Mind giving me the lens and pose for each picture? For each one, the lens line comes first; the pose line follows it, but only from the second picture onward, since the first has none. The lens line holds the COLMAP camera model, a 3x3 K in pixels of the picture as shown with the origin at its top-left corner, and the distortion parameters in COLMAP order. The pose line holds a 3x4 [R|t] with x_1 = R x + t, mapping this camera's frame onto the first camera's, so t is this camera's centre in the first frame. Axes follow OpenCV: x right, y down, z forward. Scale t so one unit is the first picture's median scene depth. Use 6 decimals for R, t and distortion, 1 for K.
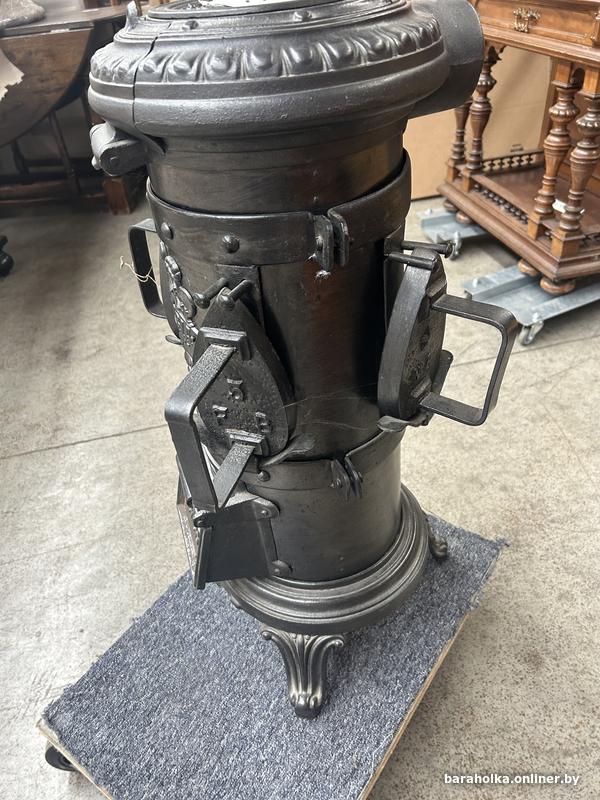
lens RADIAL K [[605.7, 0, 298.7], [0, 605.7, 407.7], [0, 0, 1]] dist [0.041598, -0.046470]
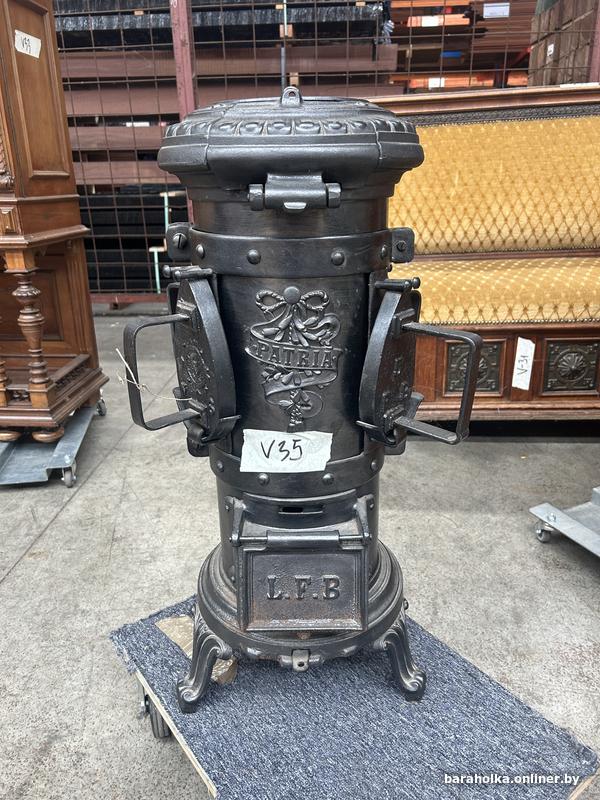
lens RADIAL K [[605.7, 0, 300.5], [0, 605.7, 401.4], [0, 0, 1]] dist [0.041598, -0.046470]
pose [[0.299168, -0.273174, 0.914262, -0.466953], [0.581497, 0.811866, 0.052299, -0.052581], [-0.756544, 0.515995, 0.401734, 0.234136]]
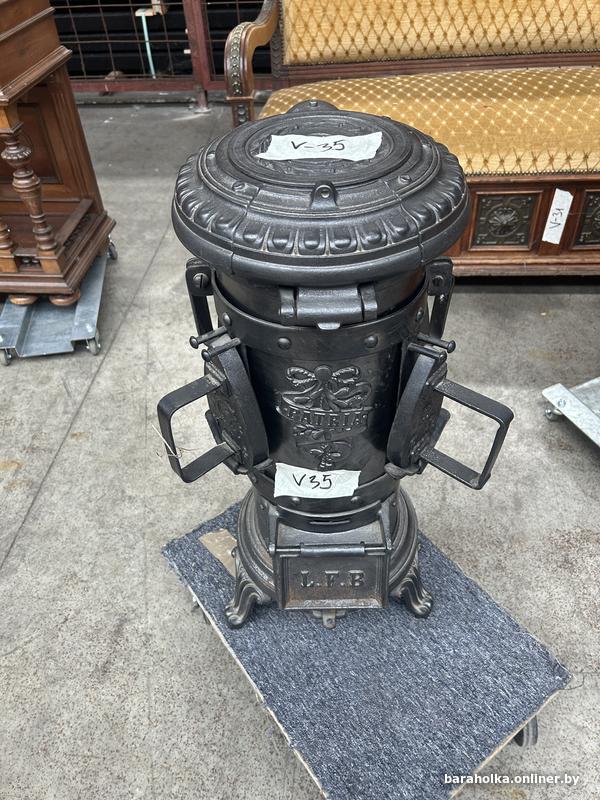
lens RADIAL K [[605.7, 0, 307.9], [0, 605.7, 396.7], [0, 0, 1]] dist [0.041598, -0.046470]
pose [[0.301779, -0.604695, 0.737070, -0.385250], [0.592946, 0.724443, 0.351565, -0.226192], [-0.746555, 0.330948, 0.577173, 0.147968]]
